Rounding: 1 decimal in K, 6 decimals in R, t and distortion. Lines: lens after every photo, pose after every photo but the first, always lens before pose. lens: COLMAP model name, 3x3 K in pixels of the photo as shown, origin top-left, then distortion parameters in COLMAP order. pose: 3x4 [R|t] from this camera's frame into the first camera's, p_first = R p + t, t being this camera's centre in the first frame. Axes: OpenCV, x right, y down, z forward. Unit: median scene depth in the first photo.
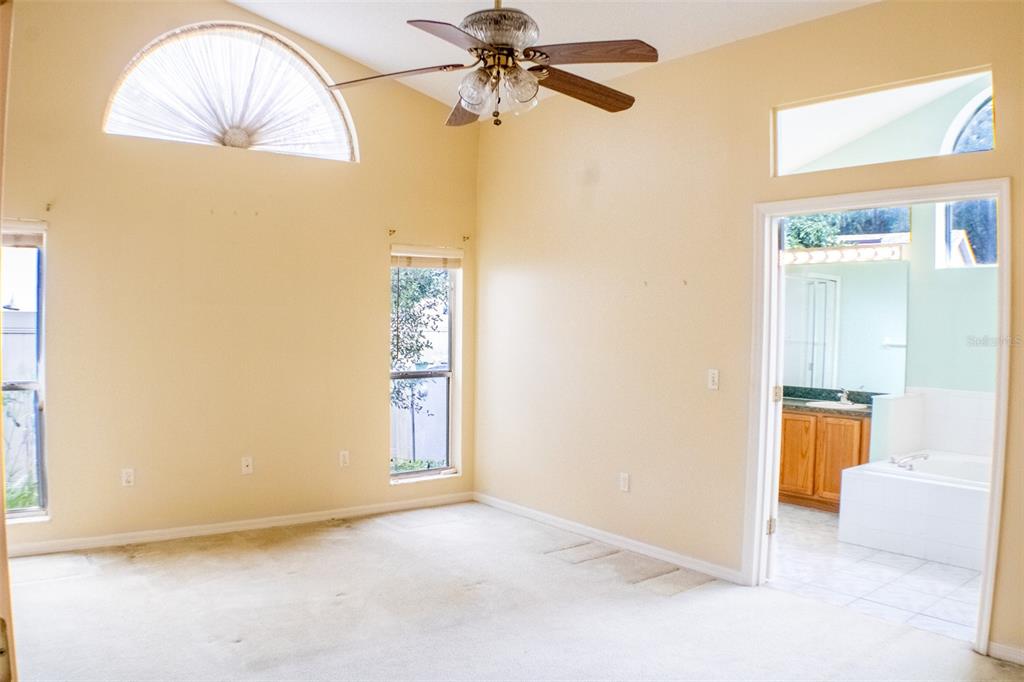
lens RADIAL K [[778.8, 0, 512.0], [0, 778.8, 341.0], [0, 0, 1]] dist [-0.231533, 0.100666]
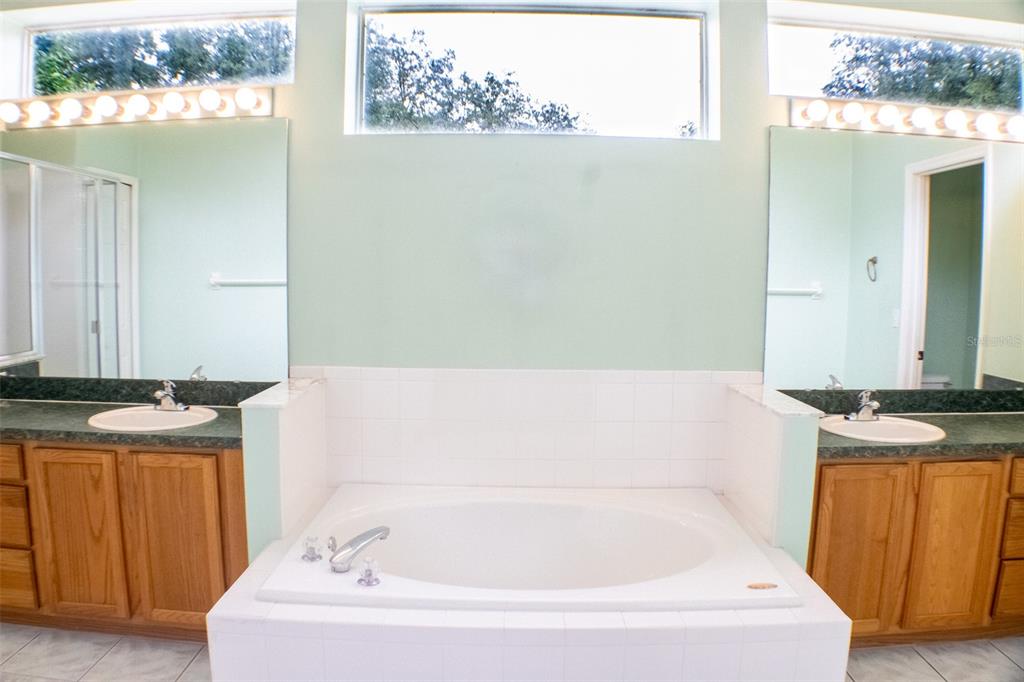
lens RADIAL K [[778.8, 0, 512.0], [0, 778.8, 341.0], [0, 0, 1]] dist [-0.231533, 0.100666]
pose [[0.626182, -0.086496, 0.774864, 0.219988], [0.019682, 0.995264, 0.095193, -0.002302], [-0.779428, -0.044358, 0.624919, 0.538360]]
